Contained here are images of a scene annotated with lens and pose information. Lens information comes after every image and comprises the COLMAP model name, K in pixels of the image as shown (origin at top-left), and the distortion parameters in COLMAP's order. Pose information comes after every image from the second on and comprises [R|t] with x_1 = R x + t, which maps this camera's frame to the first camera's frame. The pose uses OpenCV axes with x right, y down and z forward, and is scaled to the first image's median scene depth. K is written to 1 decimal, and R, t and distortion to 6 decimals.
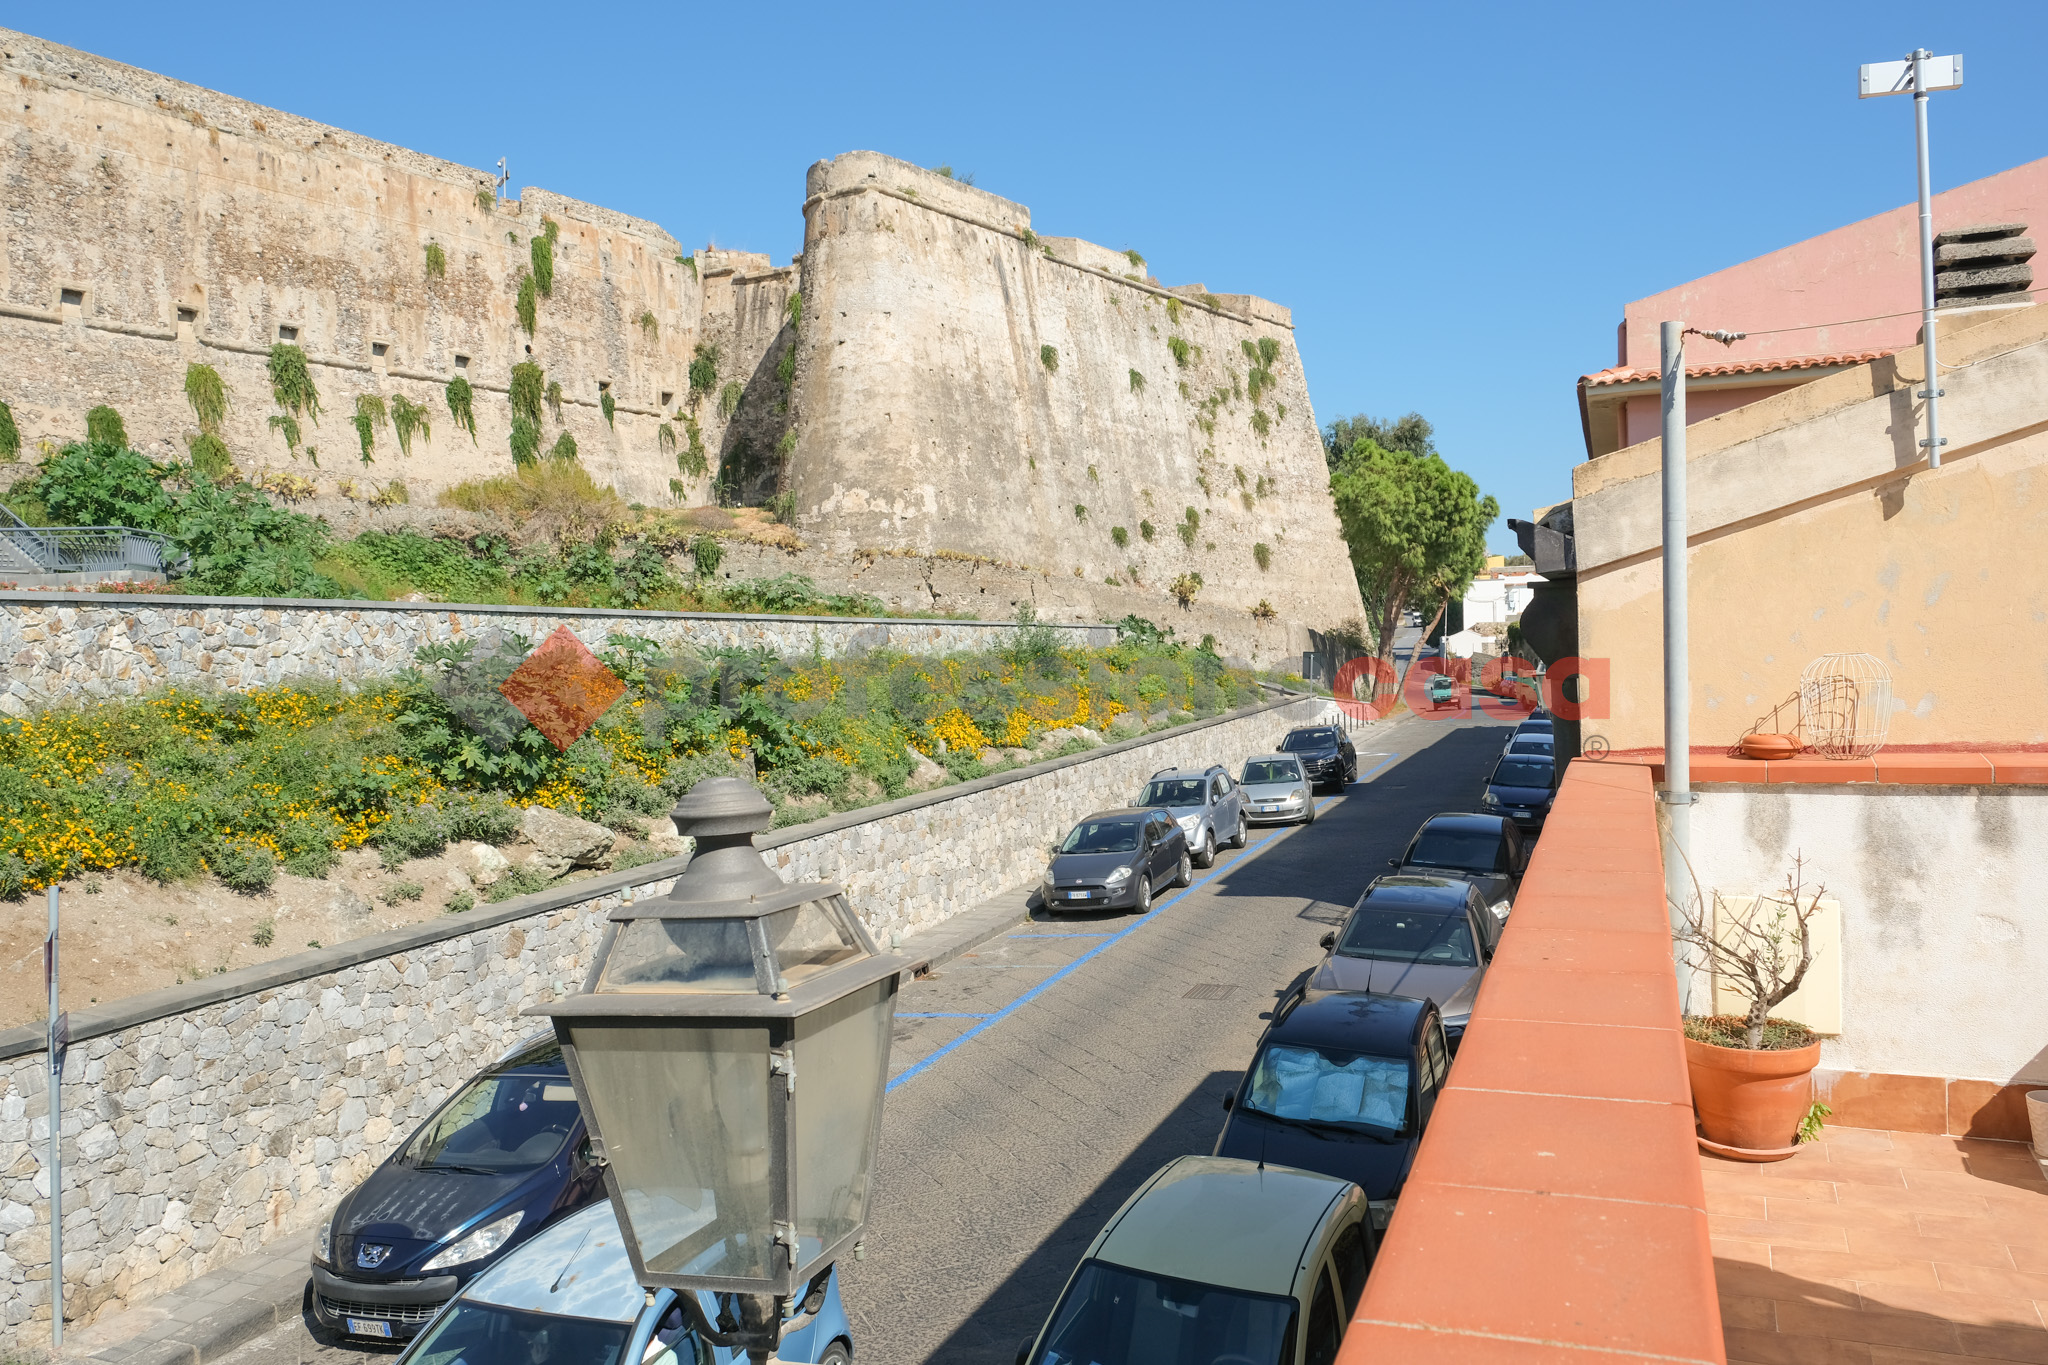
lens RADIAL K [[1784.2, 0, 1022.1], [0, 1784.2, 707.1], [0, 0, 1]] dist [0.054451, 0.004028]
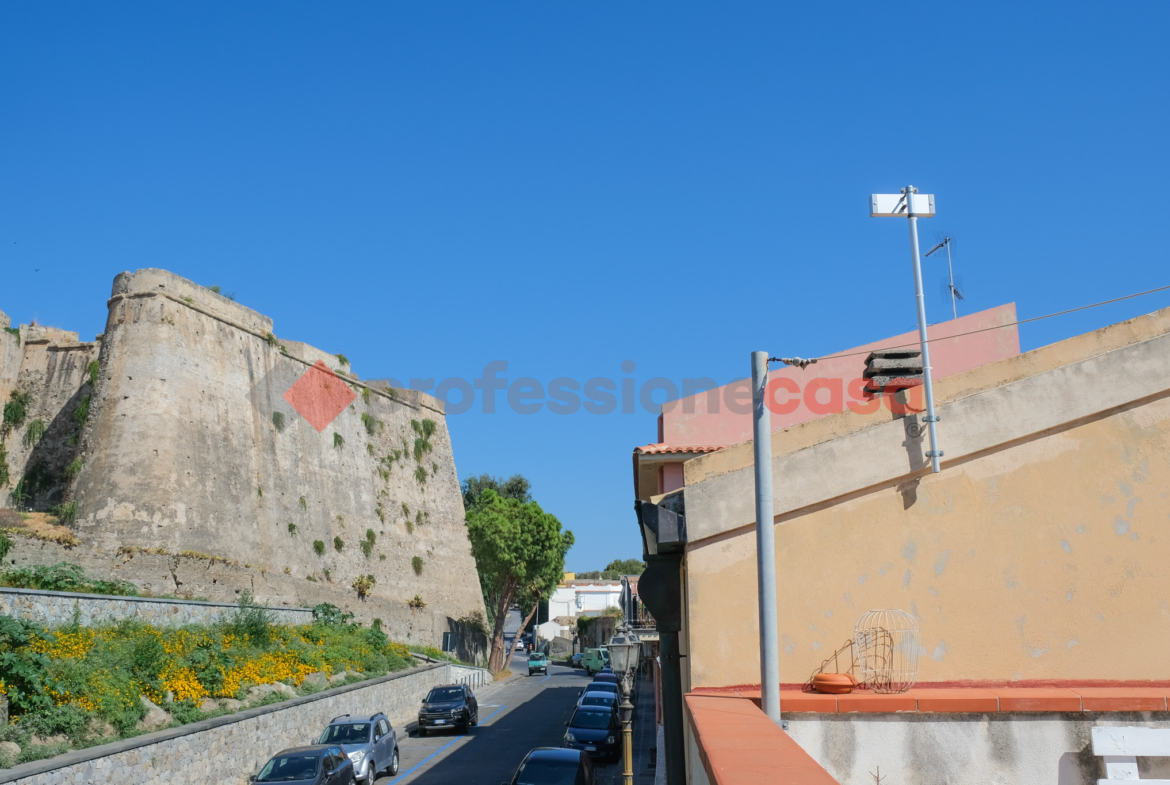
lens RADIAL K [[1090.1, 0, 585.0], [0, 1090.1, 392.5], [0, 0, 1]] dist [-0.036331, 0.062335]
pose [[0.956586, 0.085163, 0.278729, 0.005677], [-0.010360, 0.965687, -0.259502, 0.009336], [-0.291265, 0.245348, 0.924645, 0.110642]]
